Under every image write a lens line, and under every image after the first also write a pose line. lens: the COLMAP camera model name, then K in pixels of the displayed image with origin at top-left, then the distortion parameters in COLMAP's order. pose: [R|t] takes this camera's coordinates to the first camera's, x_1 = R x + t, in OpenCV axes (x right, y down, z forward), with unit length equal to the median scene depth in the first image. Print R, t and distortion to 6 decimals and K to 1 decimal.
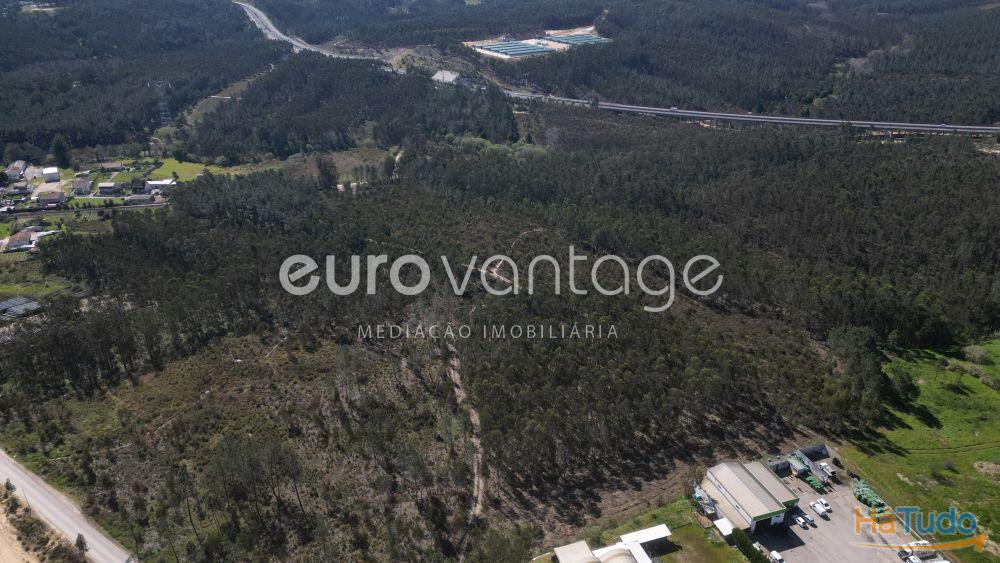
lens RADIAL K [[688.9, 0, 496.9], [0, 688.9, 282.6], [0, 0, 1]] dist [0.078524, -0.071783]
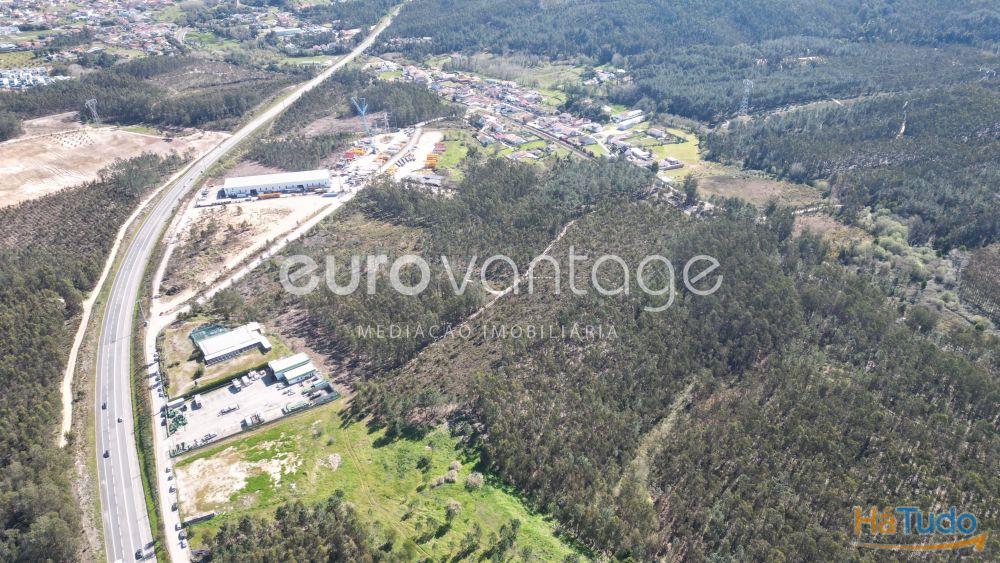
lens RADIAL K [[688.9, 0, 493.3], [0, 688.9, 280.4], [0, 0, 1]] dist [0.078524, -0.071783]
pose [[0.285361, 0.491341, -0.822893, 0.730915], [-0.407391, 0.839350, 0.359894, -0.315420], [0.867526, 0.232540, 0.439686, 0.186108]]
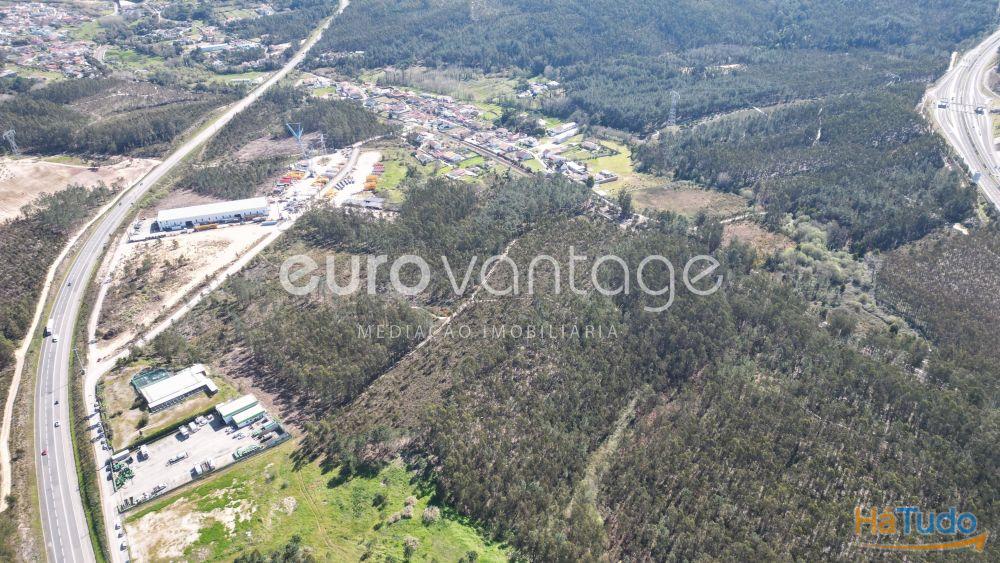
lens RADIAL K [[688.9, 0, 493.1], [0, 688.9, 283.0], [0, 0, 1]] dist [0.078524, -0.071783]
pose [[0.373478, 0.476416, -0.795953, 0.729708], [-0.393787, 0.858318, 0.328971, -0.346641], [0.839908, 0.190573, 0.508170, 0.171511]]
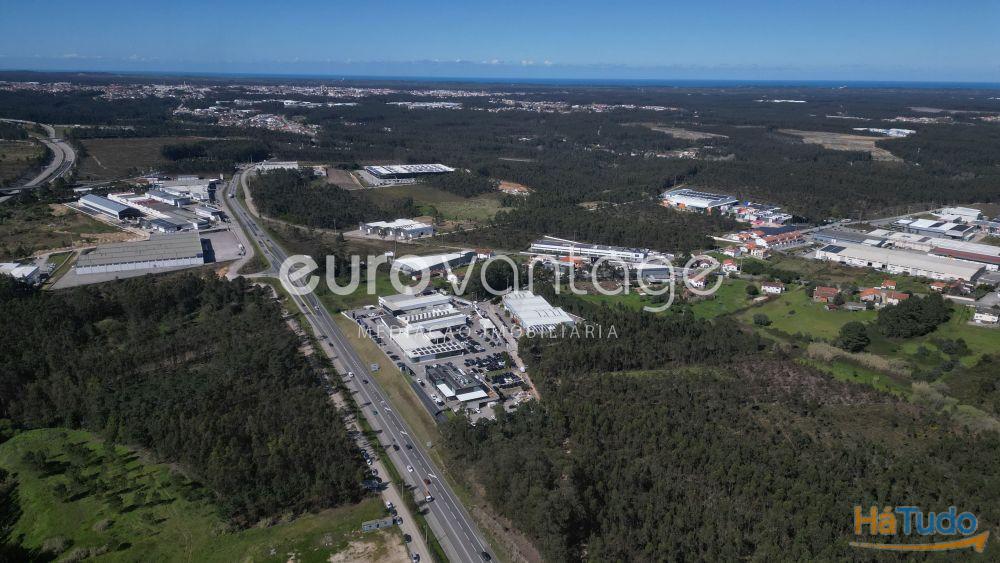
lens RADIAL K [[688.9, 0, 498.5], [0, 688.9, 290.6], [0, 0, 1]] dist [0.078524, -0.071783]
pose [[-0.209291, -0.296460, 0.931831, -0.150292], [0.412151, 0.837411, 0.358990, -0.151019], [-0.886752, 0.459188, -0.053077, 0.141929]]
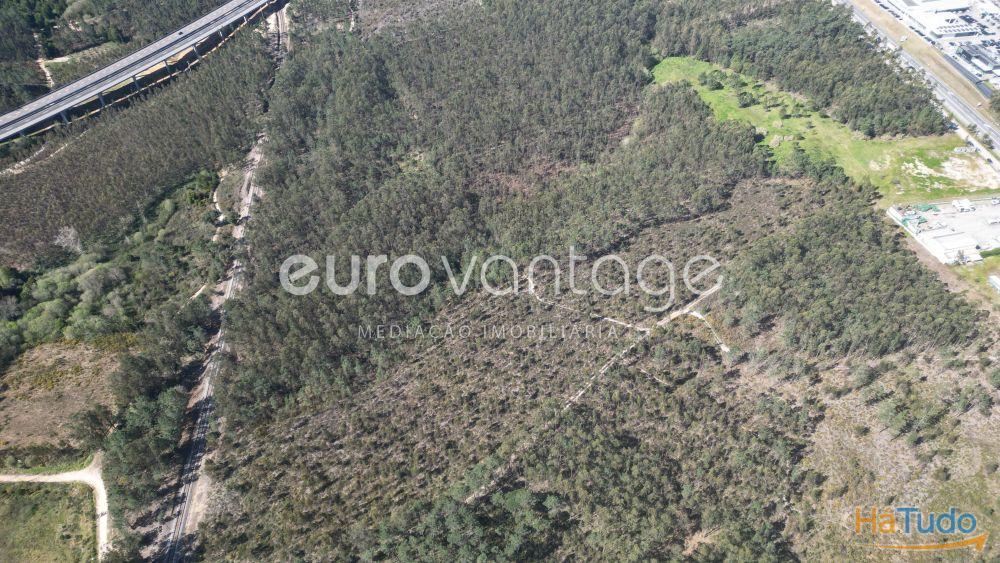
lens RADIAL K [[688.9, 0, 496.7], [0, 688.9, 277.6], [0, 0, 1]] dist [0.078524, -0.071783]
pose [[0.089384, -0.696424, 0.712043, -0.433883], [0.432346, 0.671168, 0.602172, -0.483498], [-0.897267, 0.254024, 0.361087, 0.502260]]
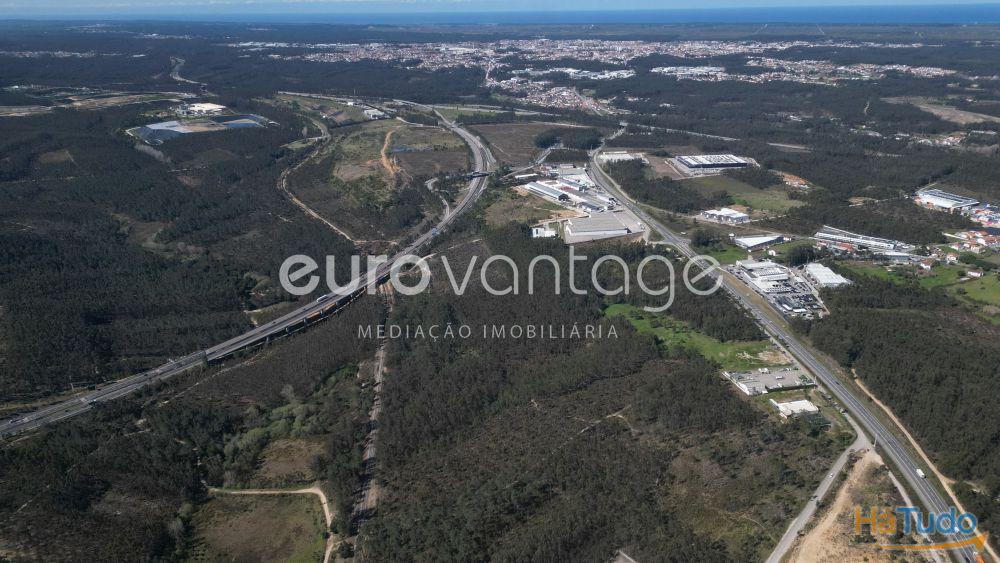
lens RADIAL K [[688.9, 0, 490.3], [0, 688.9, 284.2], [0, 0, 1]] dist [0.078524, -0.071783]
pose [[0.113173, -0.374685, 0.920219, -1.080983], [0.444755, 0.847302, 0.290297, -0.666954], [-0.888473, 0.376418, 0.262535, 0.364718]]
